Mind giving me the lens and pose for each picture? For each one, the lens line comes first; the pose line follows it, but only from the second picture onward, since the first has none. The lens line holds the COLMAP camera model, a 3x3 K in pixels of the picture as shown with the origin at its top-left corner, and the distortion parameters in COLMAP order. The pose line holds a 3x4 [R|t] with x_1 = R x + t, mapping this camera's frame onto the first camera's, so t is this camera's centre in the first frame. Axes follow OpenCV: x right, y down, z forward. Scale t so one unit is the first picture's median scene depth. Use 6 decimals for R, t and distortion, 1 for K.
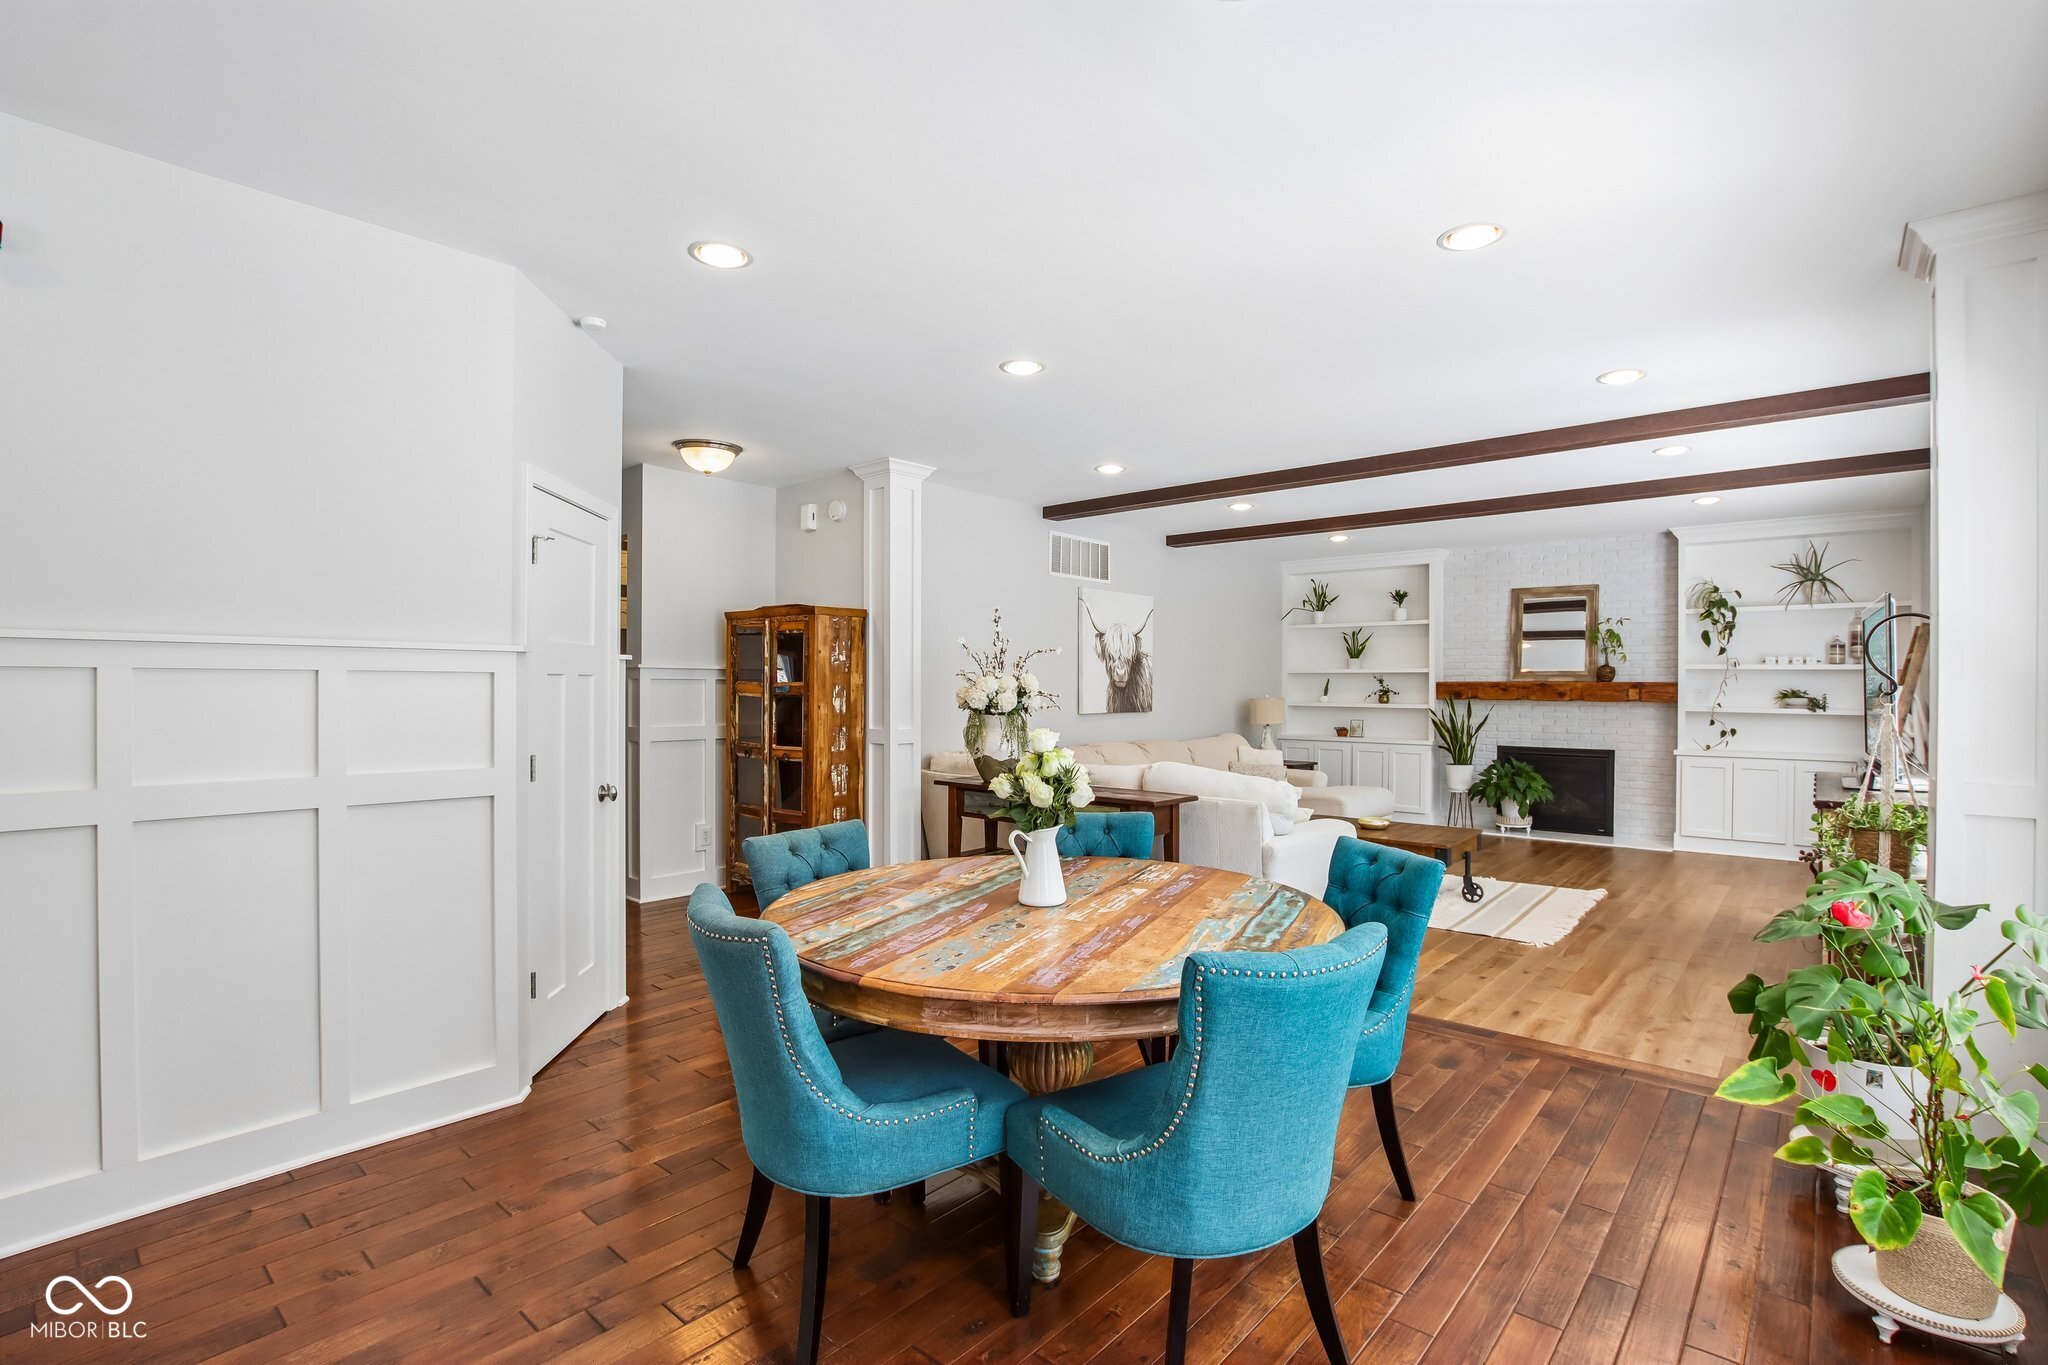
lens RADIAL K [[956.2, 0, 1018.6], [0, 956.2, 691.1], [0, 0, 1]] dist [-0.038591, 0.007129]
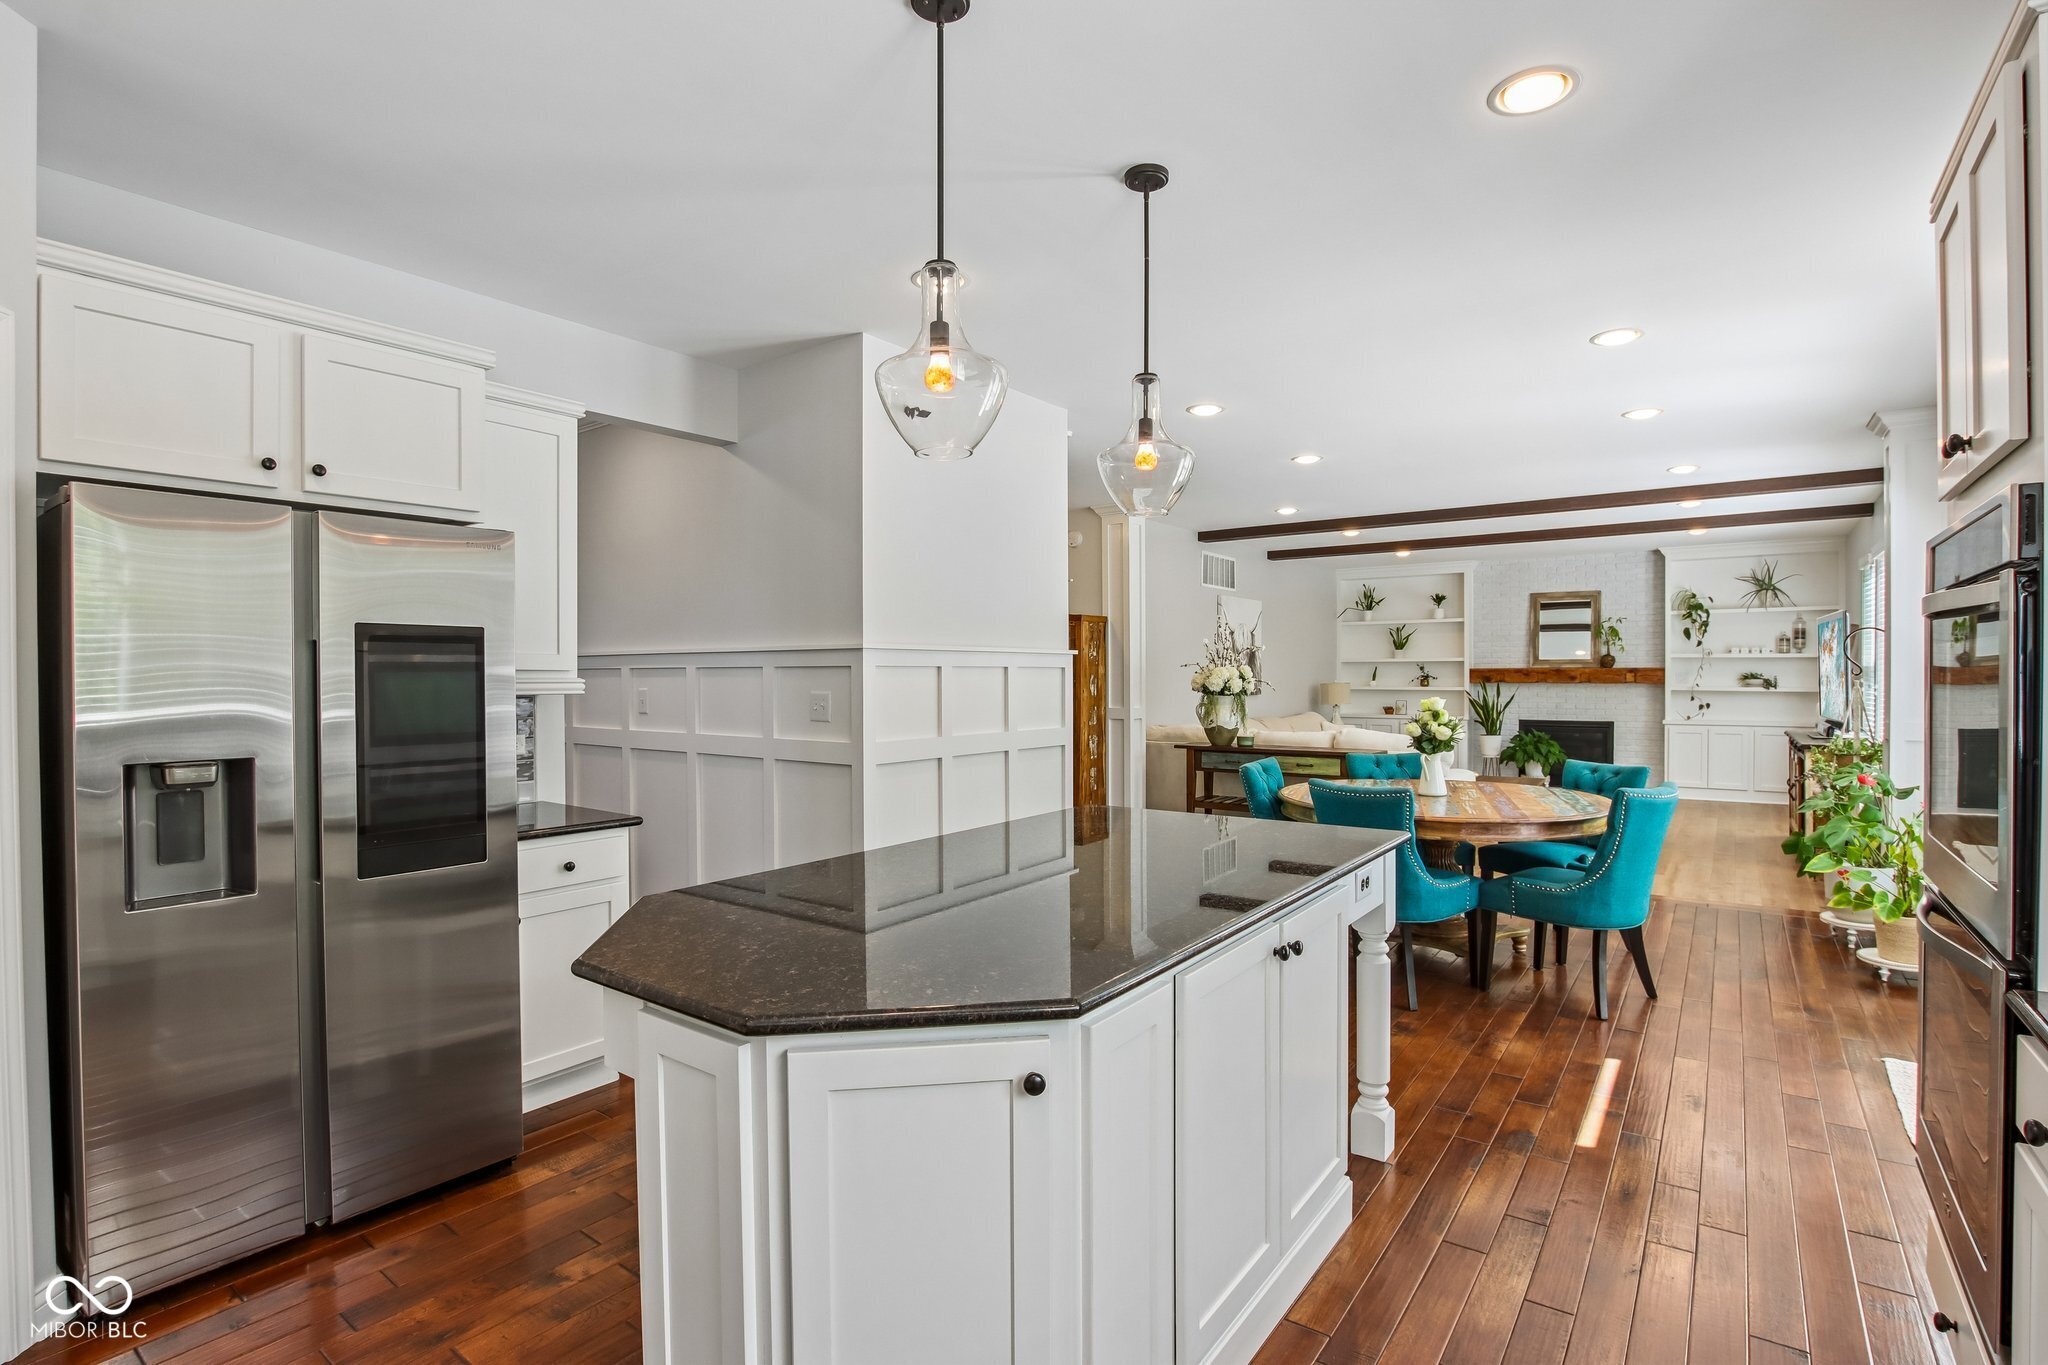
lens RADIAL K [[956.2, 0, 1024.1], [0, 956.2, 686.2], [0, 0, 1]] dist [-0.038591, 0.007129]
pose [[0.997335, -0.008442, 0.072468, -0.268775], [0.007946, 0.999943, 0.007135, -0.000310], [-0.072524, -0.006540, 0.997345, -0.222855]]
